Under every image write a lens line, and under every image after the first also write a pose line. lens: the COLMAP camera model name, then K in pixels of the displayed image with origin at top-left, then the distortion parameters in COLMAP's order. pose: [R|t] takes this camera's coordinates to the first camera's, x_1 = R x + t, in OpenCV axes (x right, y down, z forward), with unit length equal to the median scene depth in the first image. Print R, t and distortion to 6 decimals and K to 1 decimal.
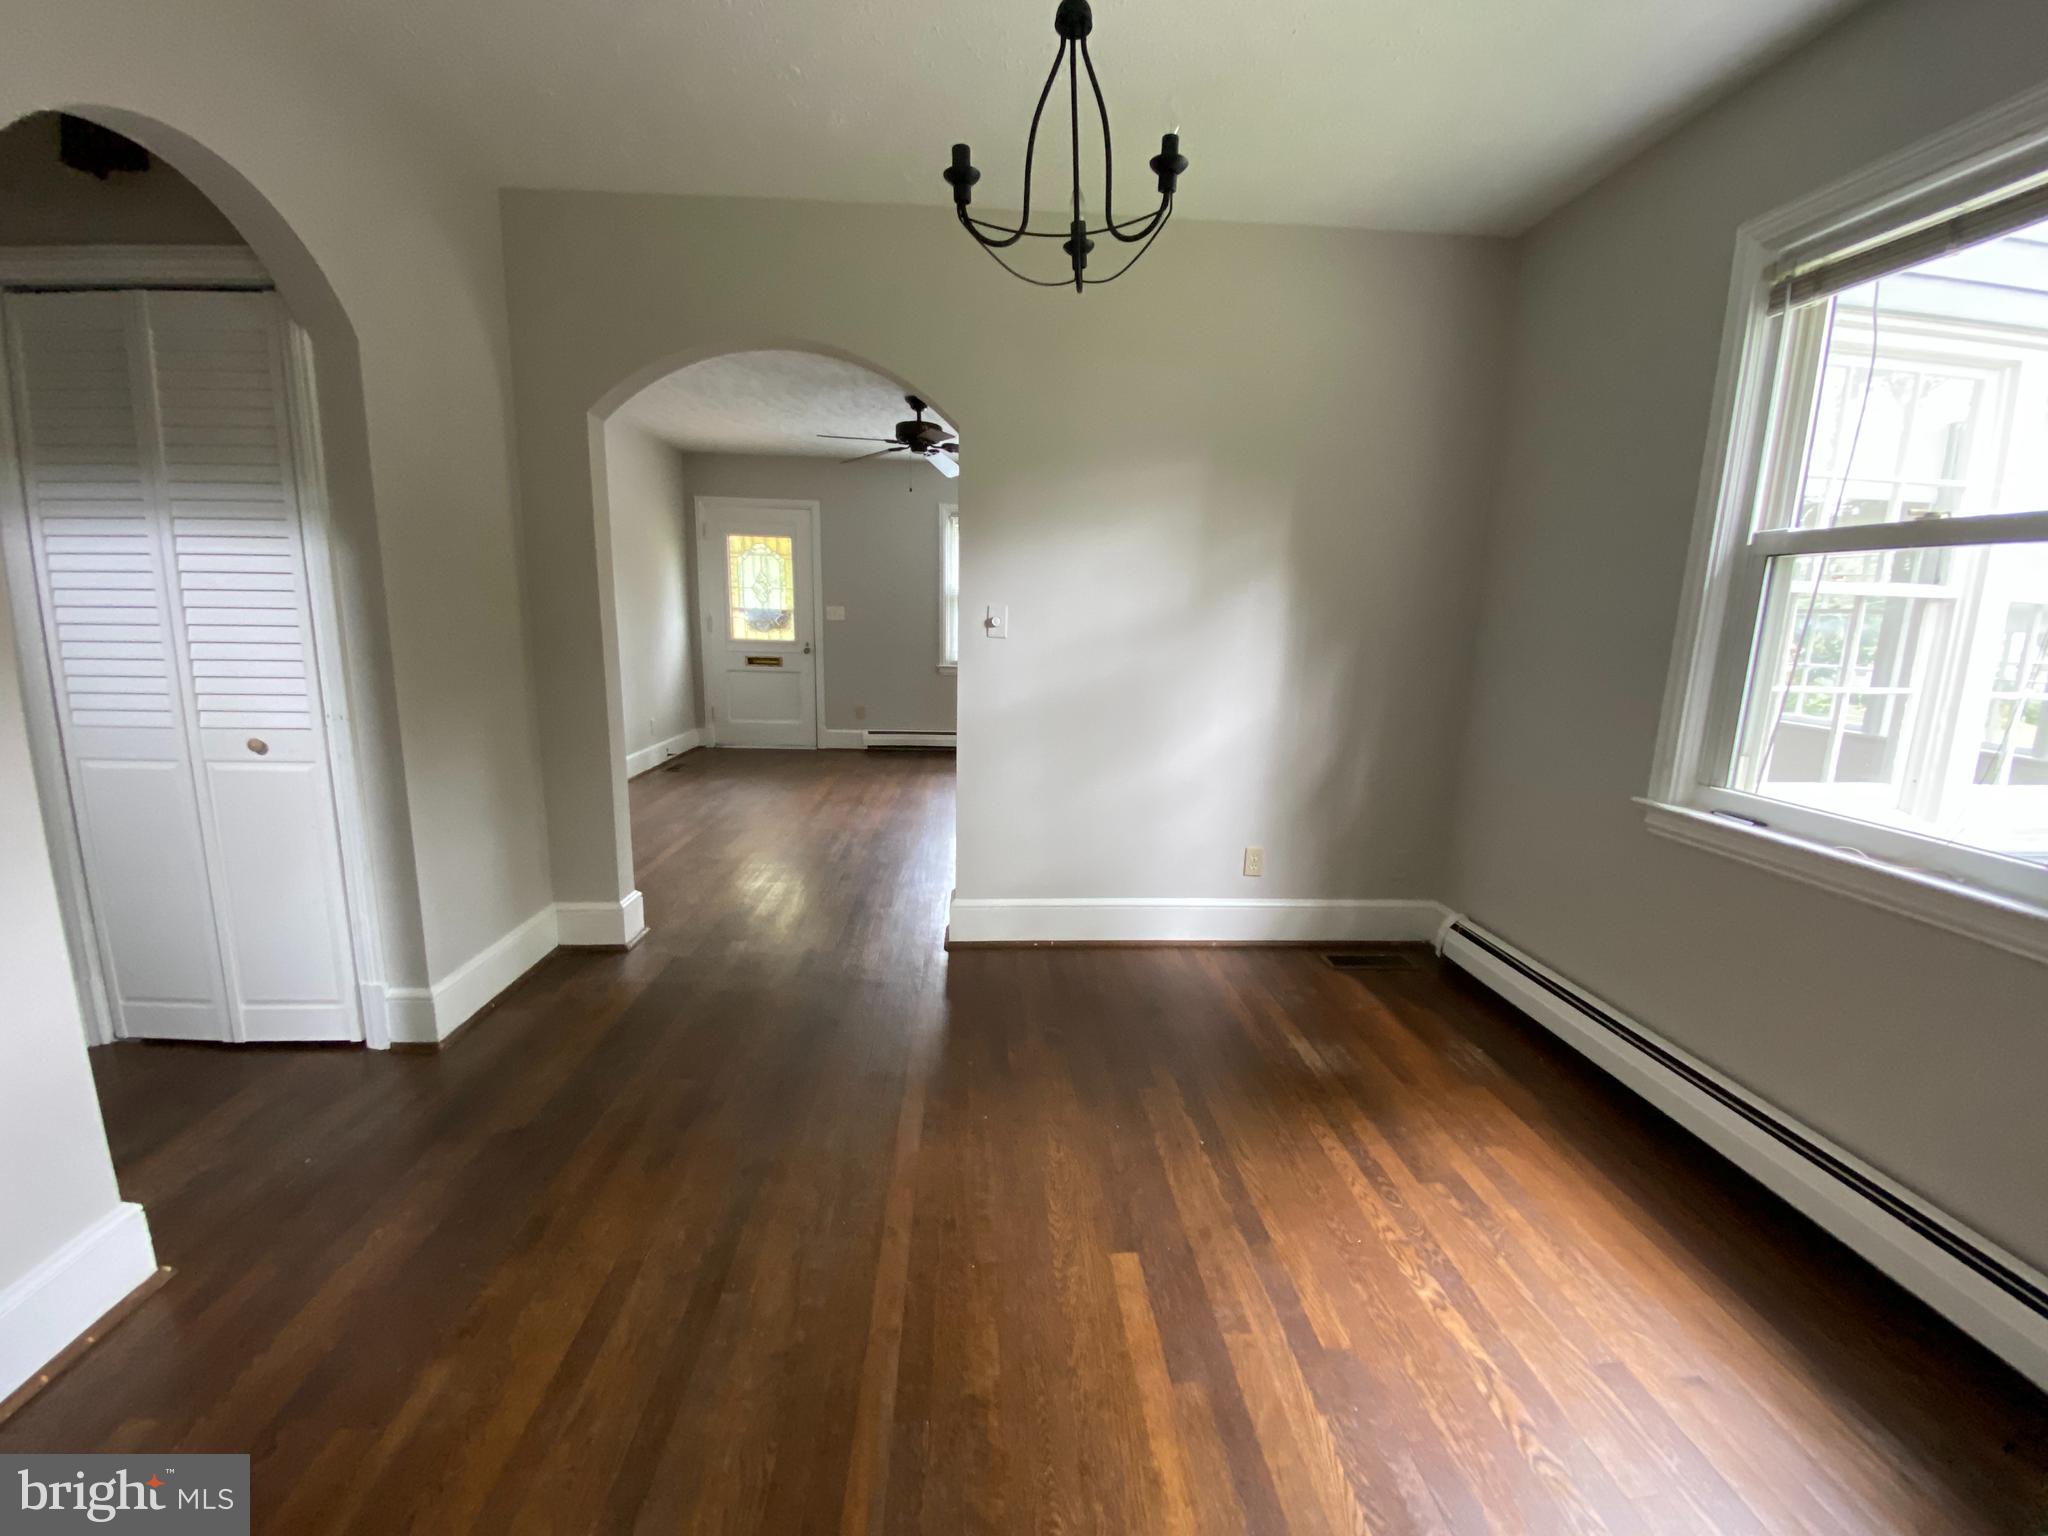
lens RADIAL K [[826.7, 0, 1020.1], [0, 826.7, 768.8], [0, 0, 1]] dist [0.038357, -0.024373]
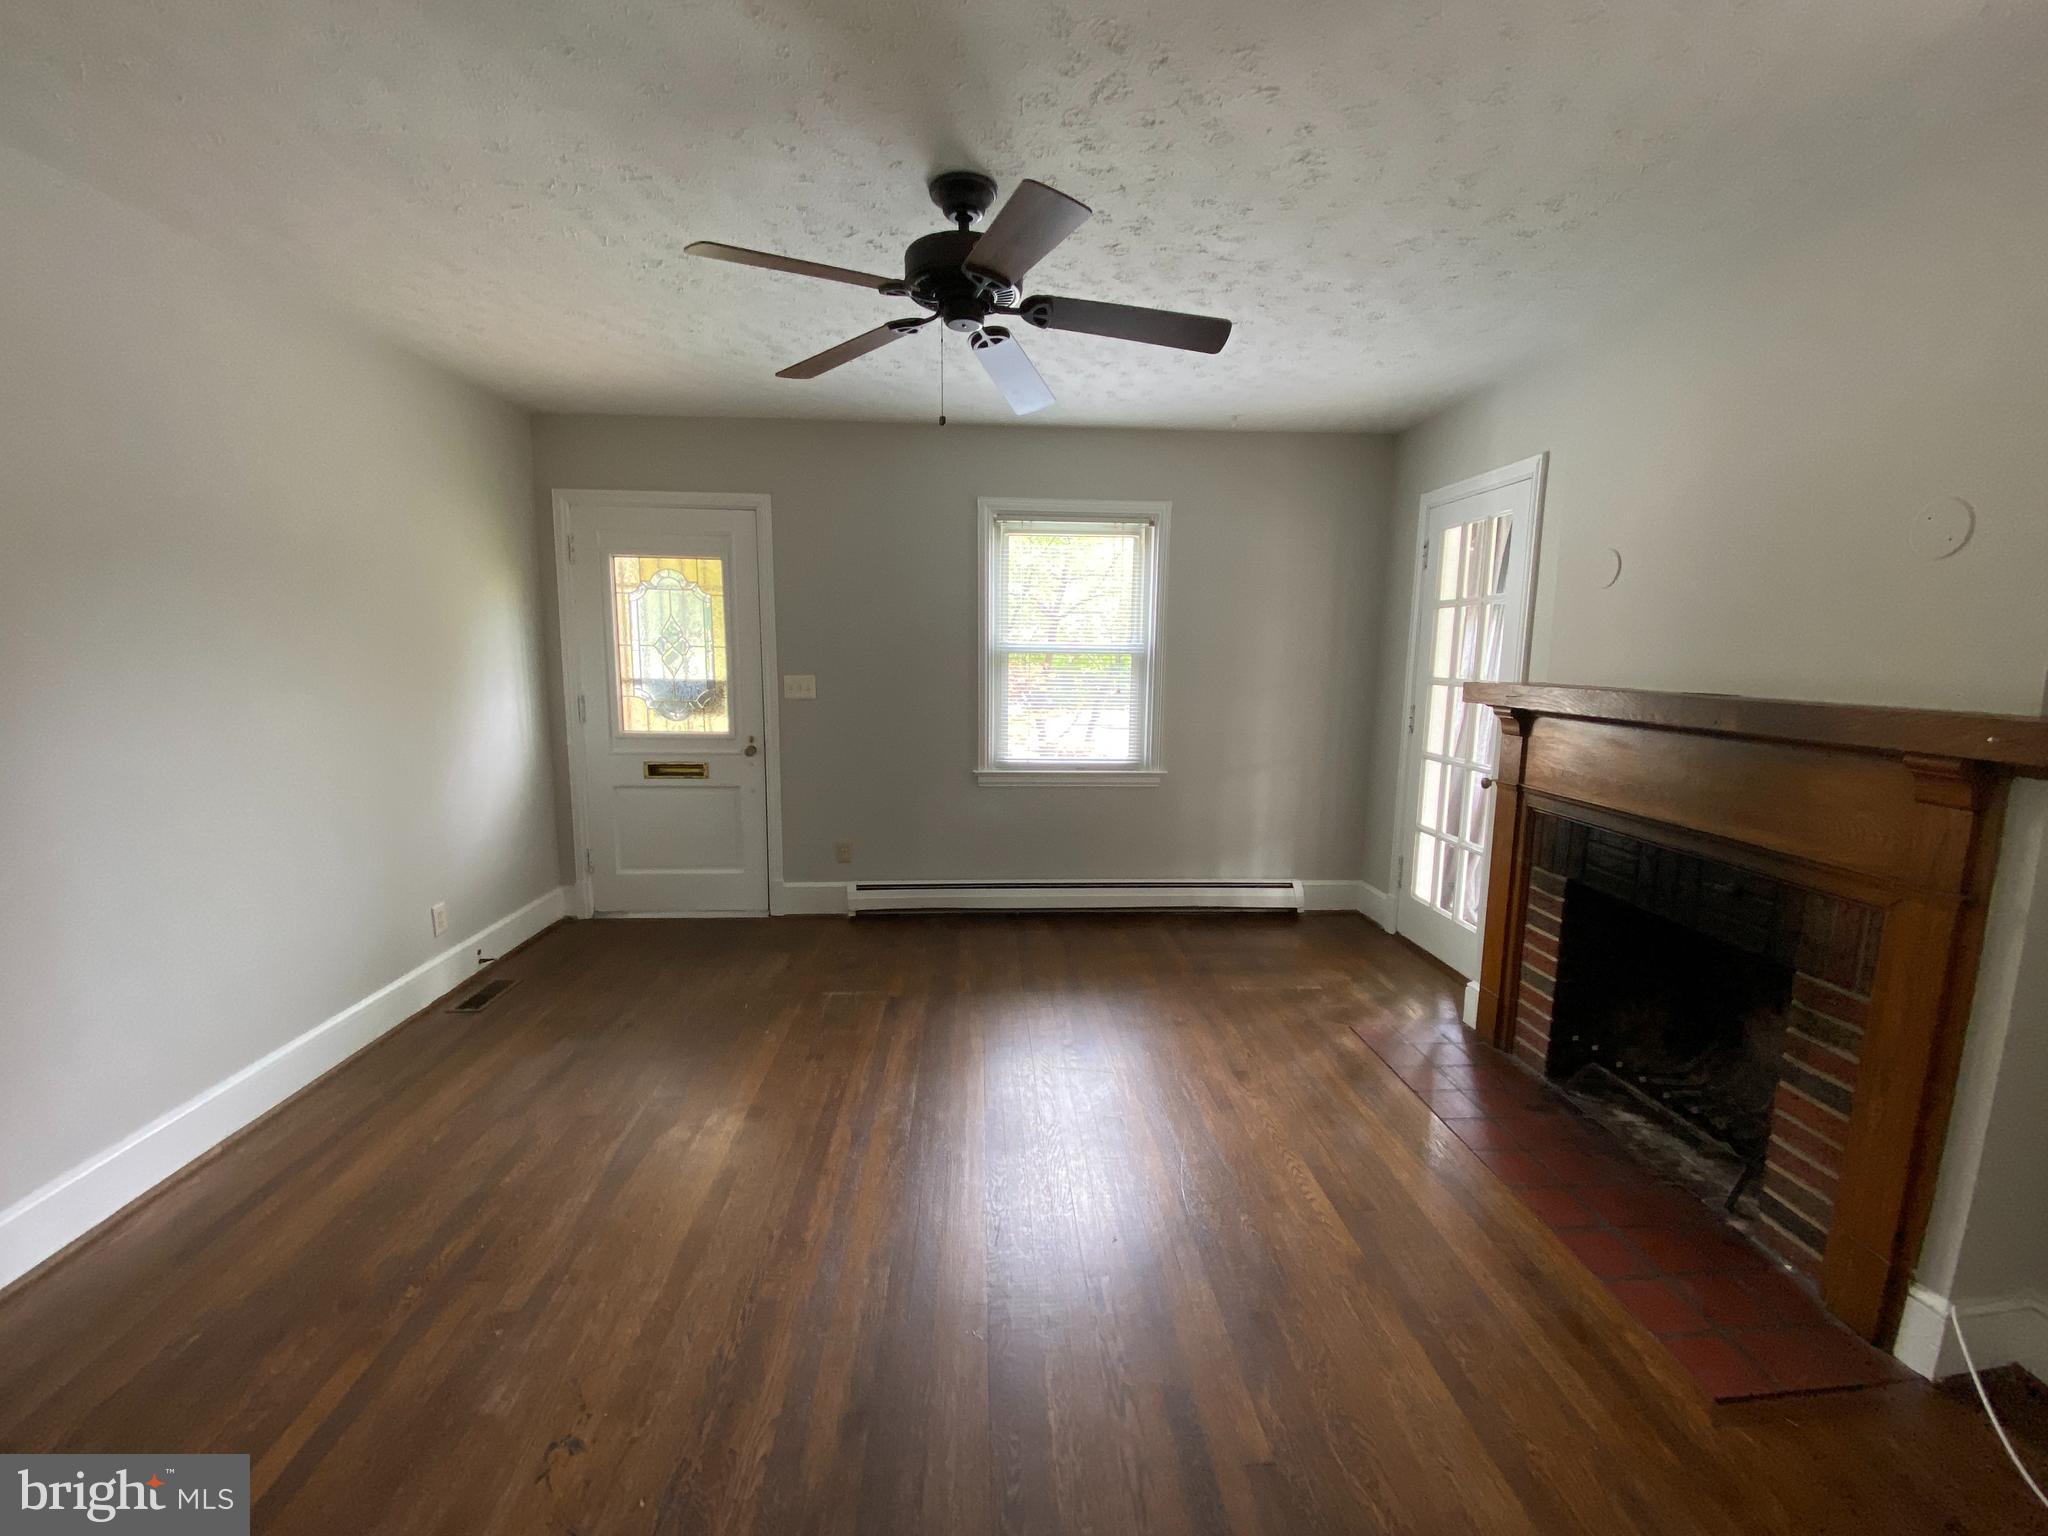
lens RADIAL K [[834.9, 0, 1024.0], [0, 834.9, 768.0], [0, 0, 1]] dist [0.028800, -0.023378]
pose [[0.999909, -0.013346, -0.002073, -0.065051], [0.013253, 0.999128, -0.039584, -0.105492], [0.002599, 0.039553, 0.999214, 0.418199]]
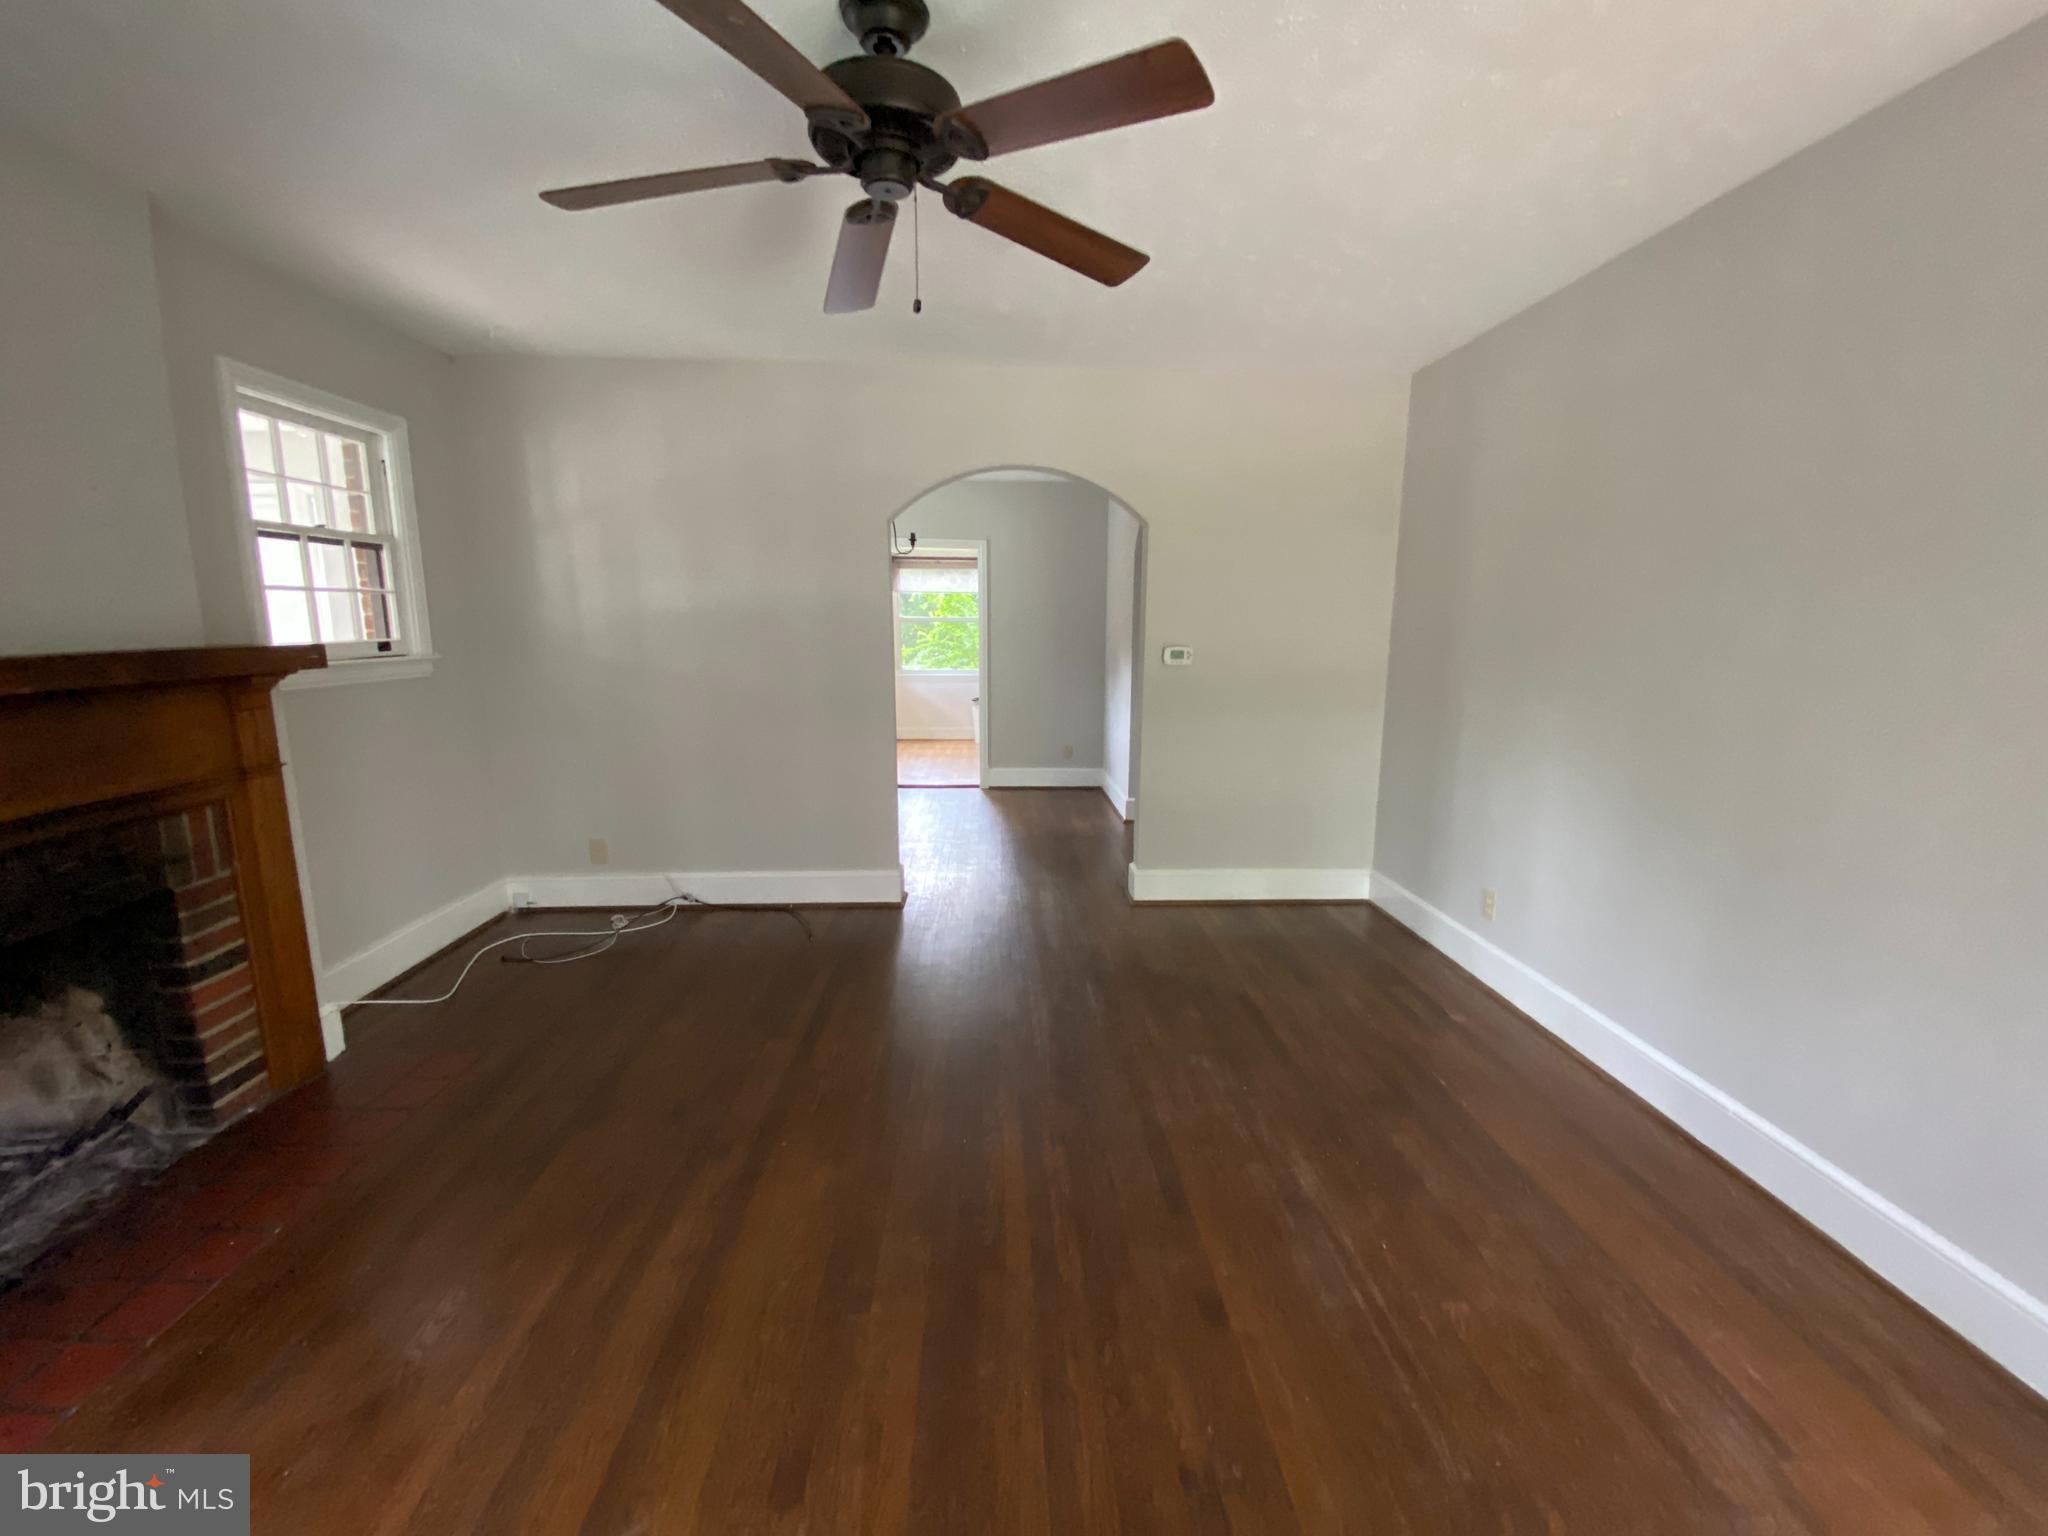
lens RADIAL K [[834.9, 0, 1024.0], [0, 834.9, 768.0], [0, 0, 1]] dist [0.028800, -0.023378]
pose [[-0.999673, -0.024633, 0.006916, -0.124749], [-0.020730, 0.938225, 0.345404, -0.197198], [-0.014997, 0.345147, -0.938429, 0.939305]]
